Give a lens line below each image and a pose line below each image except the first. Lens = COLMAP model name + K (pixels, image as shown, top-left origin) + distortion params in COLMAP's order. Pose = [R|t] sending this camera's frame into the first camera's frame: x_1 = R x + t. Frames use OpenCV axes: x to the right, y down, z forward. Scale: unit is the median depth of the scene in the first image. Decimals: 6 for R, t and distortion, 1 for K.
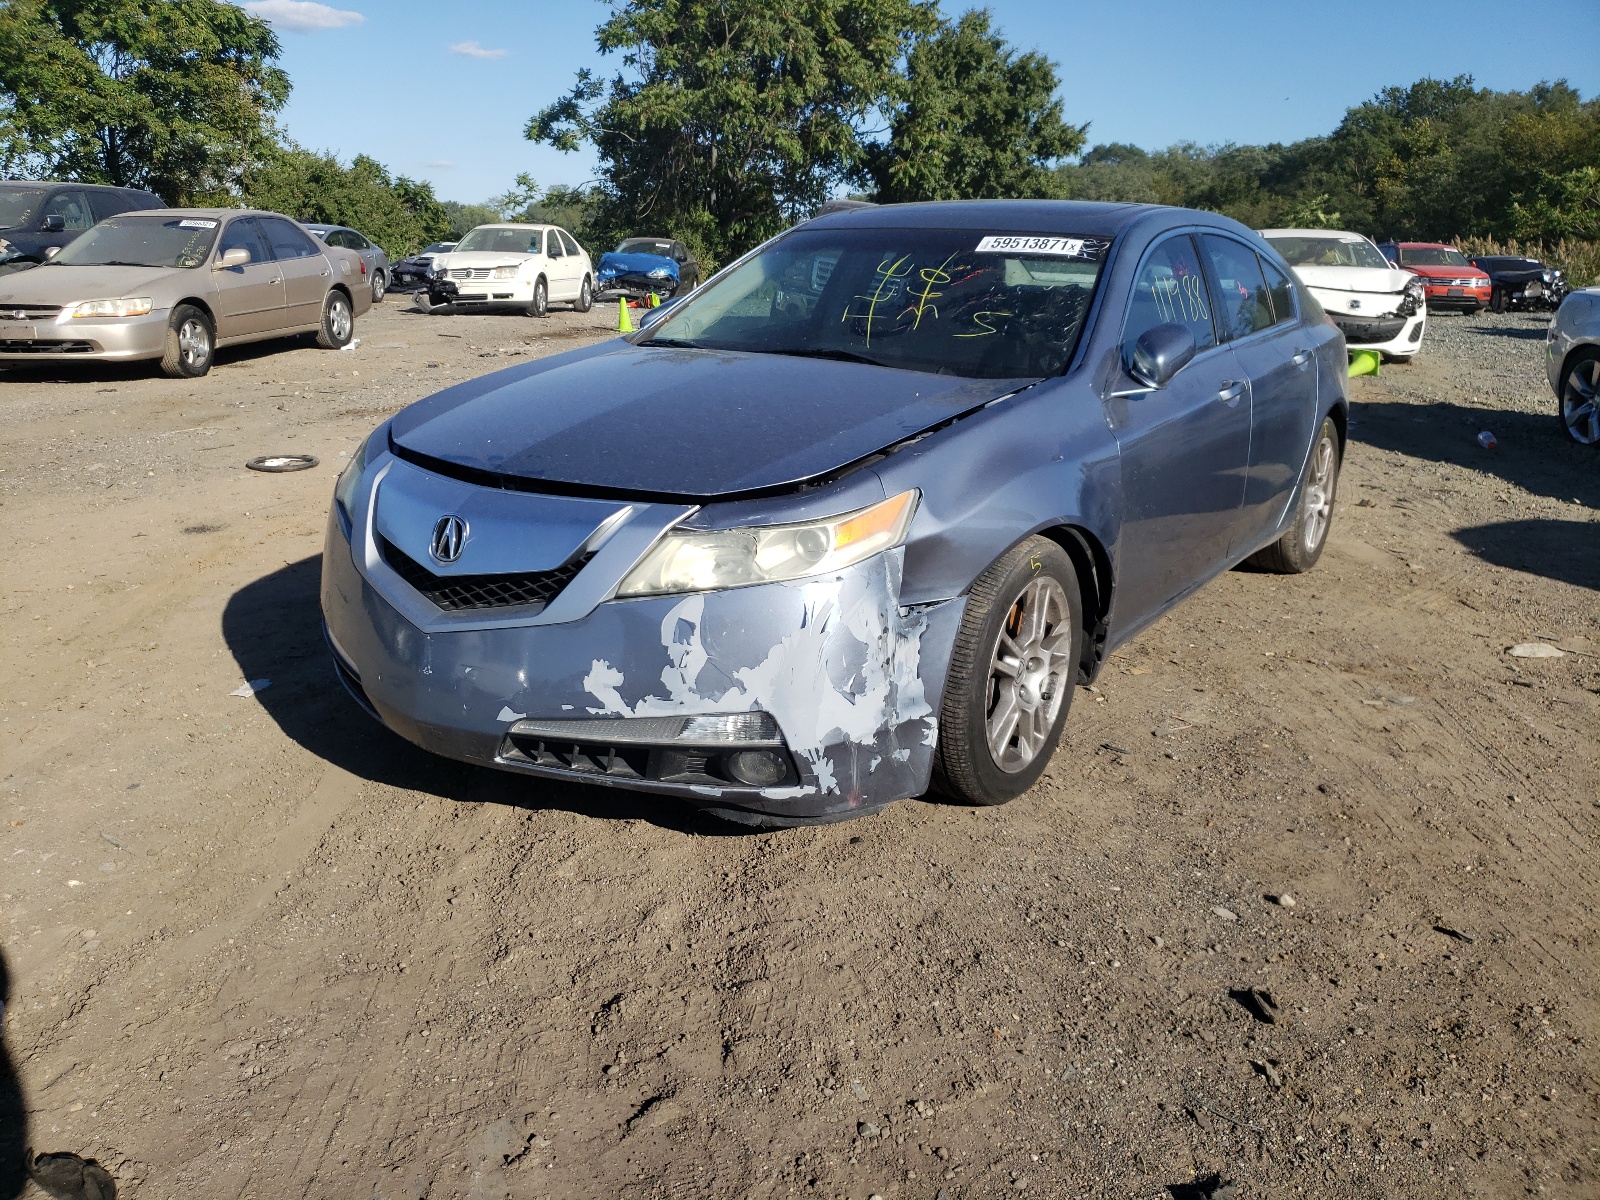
lens RADIAL K [[1283.5, 0, 800.0], [0, 1283.5, 600.0], [0, 0, 1]] dist [-0.038319, 0.096049]
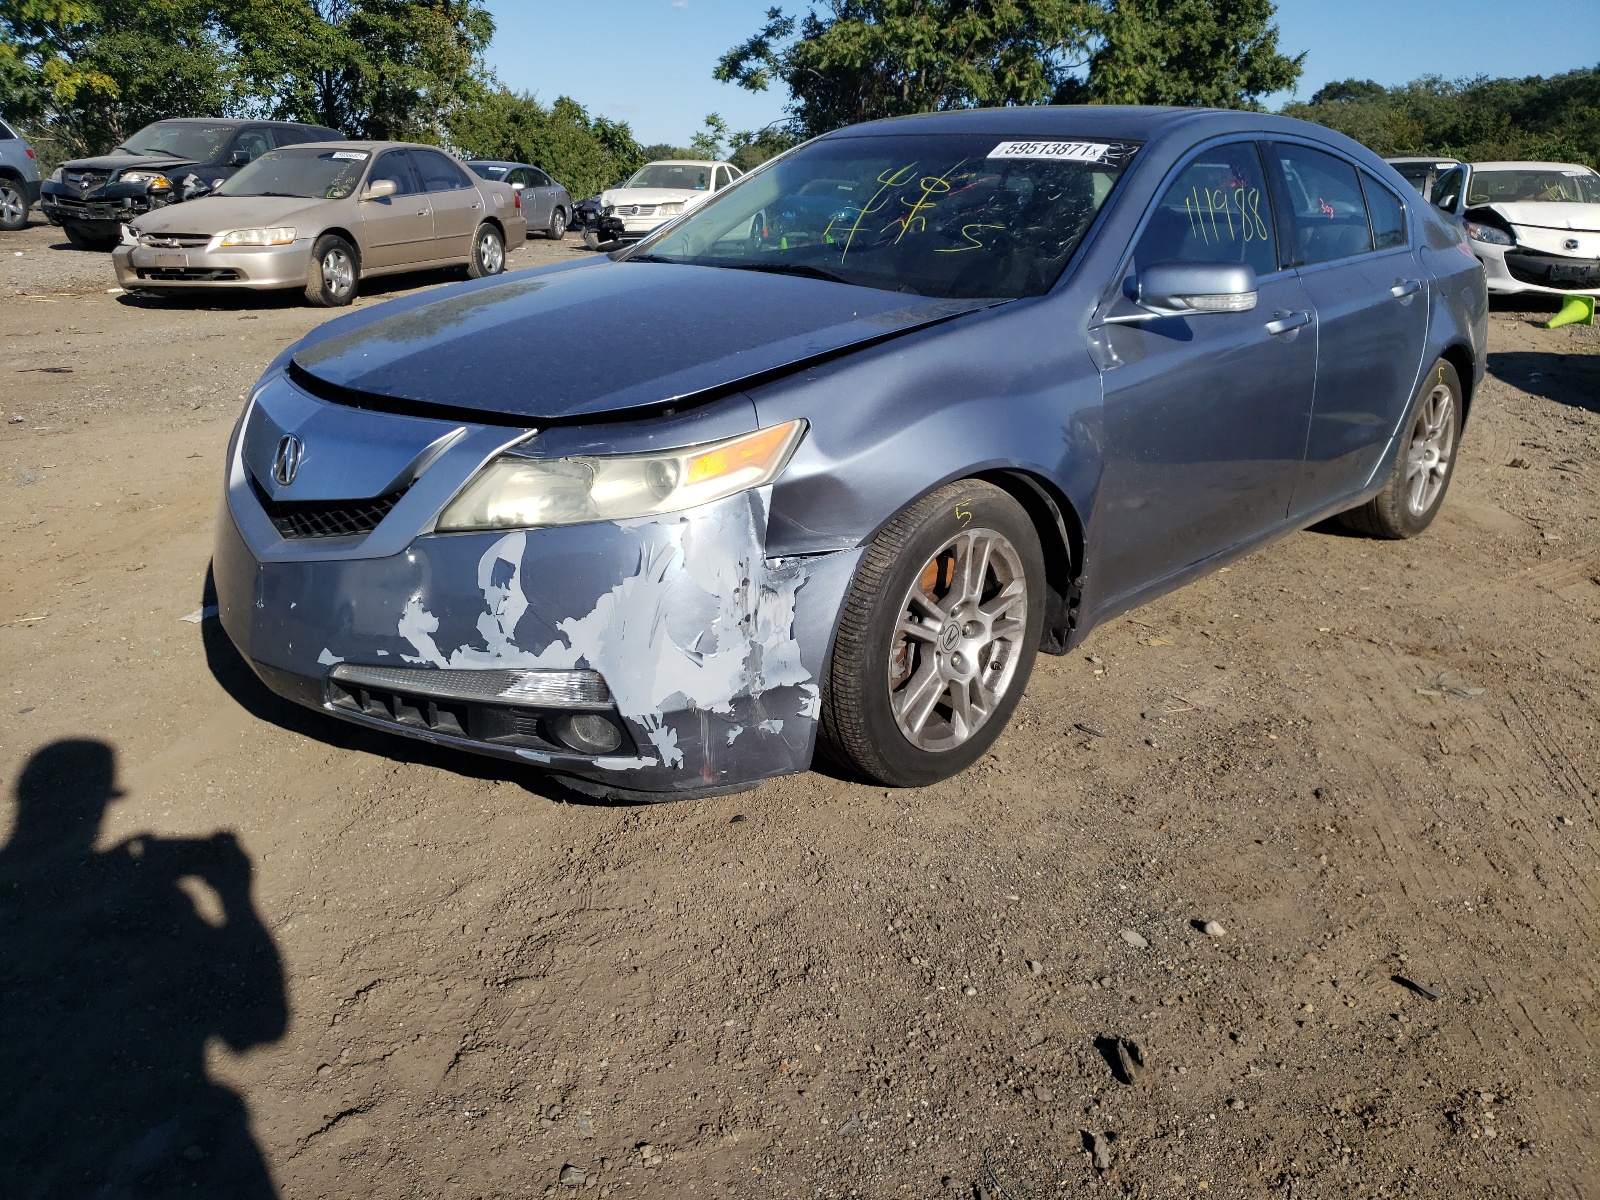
lens RADIAL K [[1283.5, 0, 800.0], [0, 1283.5, 600.0], [0, 0, 1]] dist [-0.038319, 0.096049]
pose [[0.989835, 0.045873, -0.134622, 0.190130], [-0.040126, 0.998176, 0.045100, -0.004159], [0.136445, -0.039240, 0.989870, 0.131245]]
